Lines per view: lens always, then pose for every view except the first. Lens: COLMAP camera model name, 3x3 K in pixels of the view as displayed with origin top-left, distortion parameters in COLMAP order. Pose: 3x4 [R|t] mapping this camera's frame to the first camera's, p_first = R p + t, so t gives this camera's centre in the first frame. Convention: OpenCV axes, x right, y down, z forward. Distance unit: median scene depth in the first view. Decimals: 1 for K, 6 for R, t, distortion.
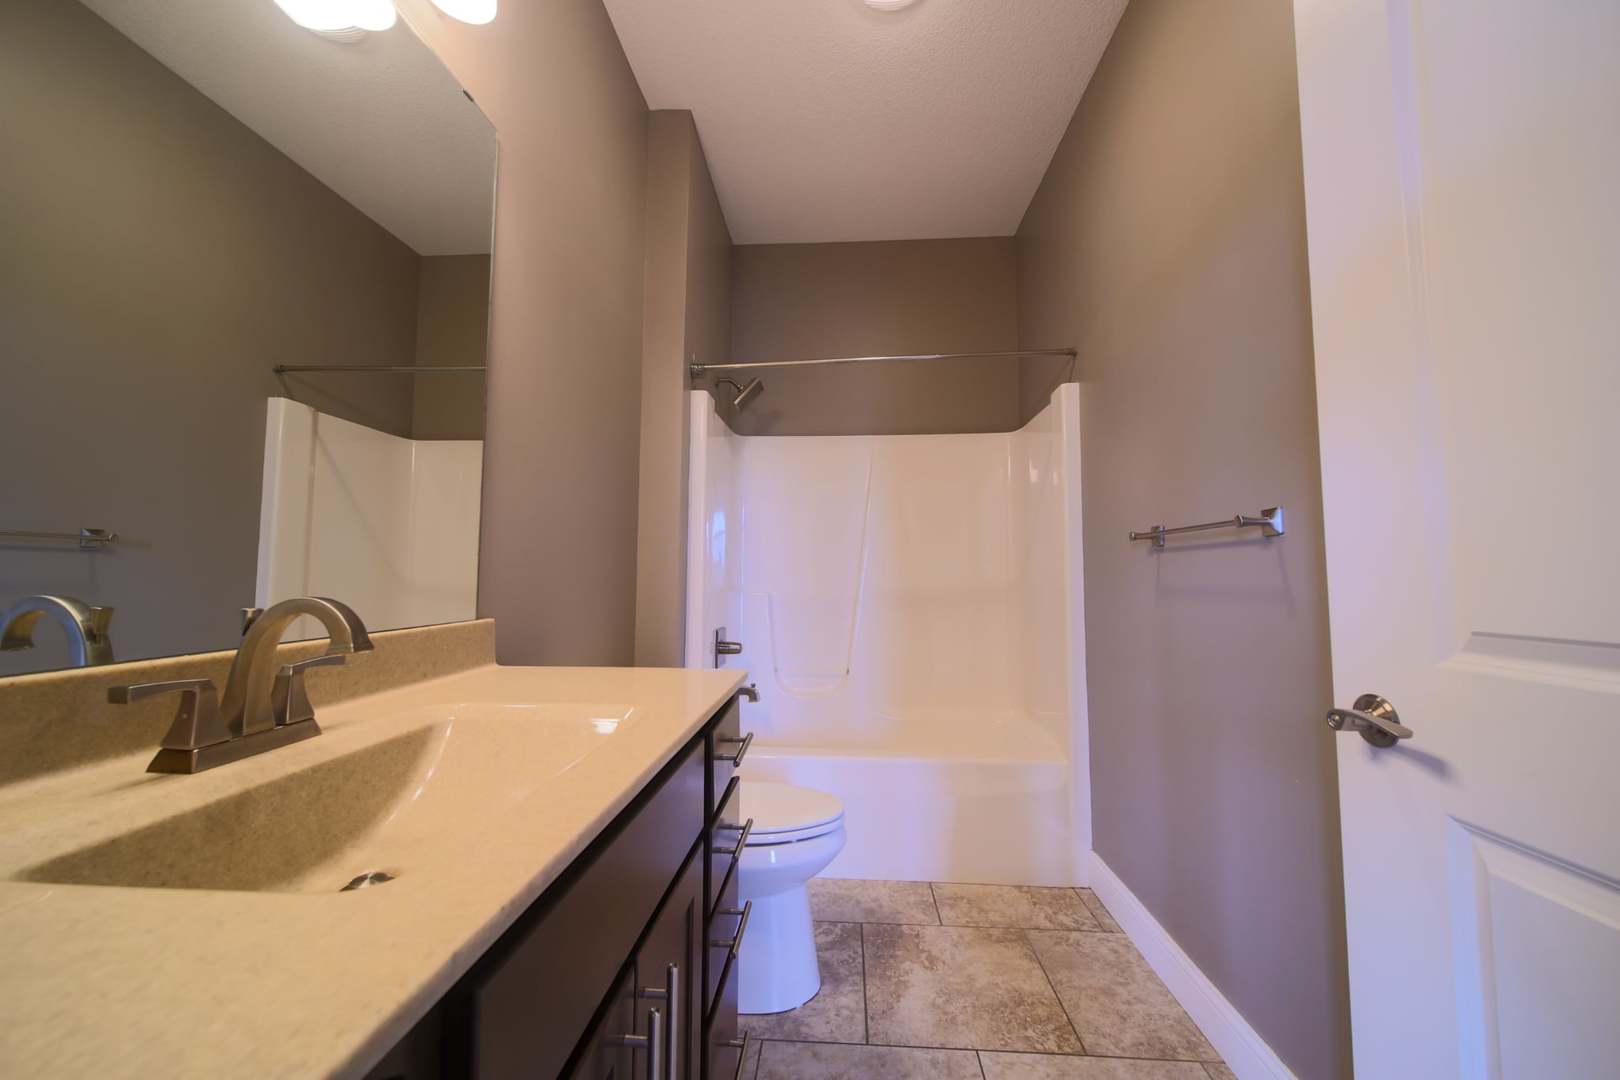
lens RADIAL K [[601.6, 0, 811.2], [0, 601.6, 530.5], [0, 0, 1]] dist [-0.001976, -0.000930]
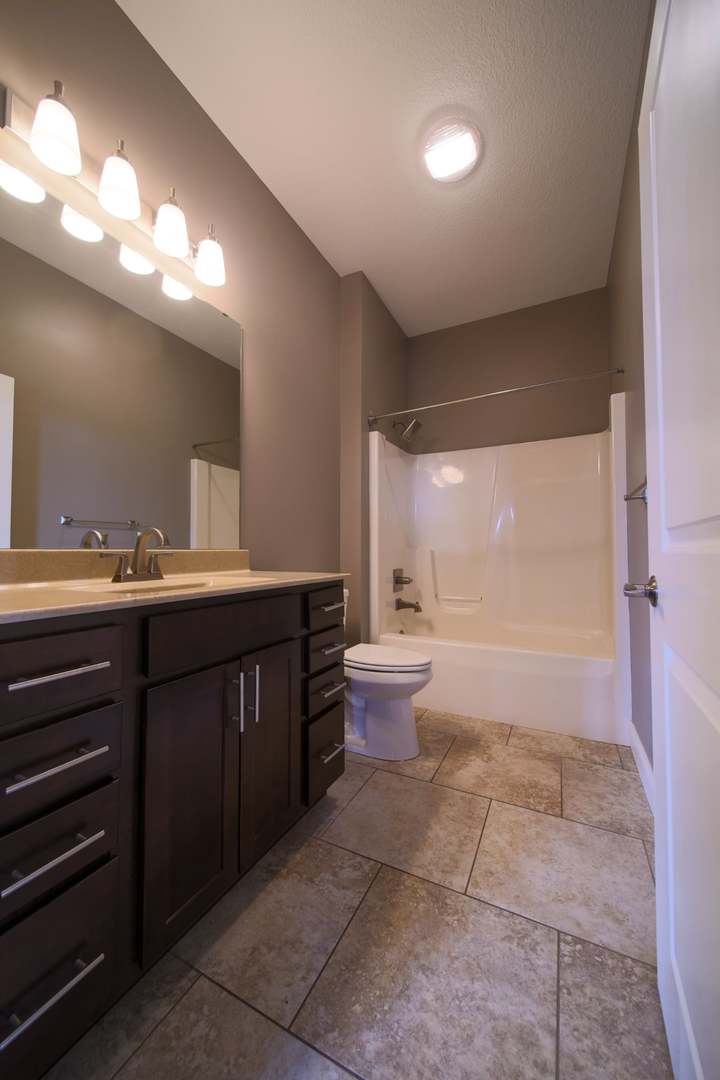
lens RADIAL K [[401.0, 0, 355.7], [0, 401.0, 539.3], [0, 0, 1]] dist [-0.001976, -0.000930]
pose [[0.914644, -0.018435, -0.403840, 0.288541], [0.036068, 0.998697, 0.036101, 0.045918], [0.402648, -0.047585, 0.914117, -0.127813]]
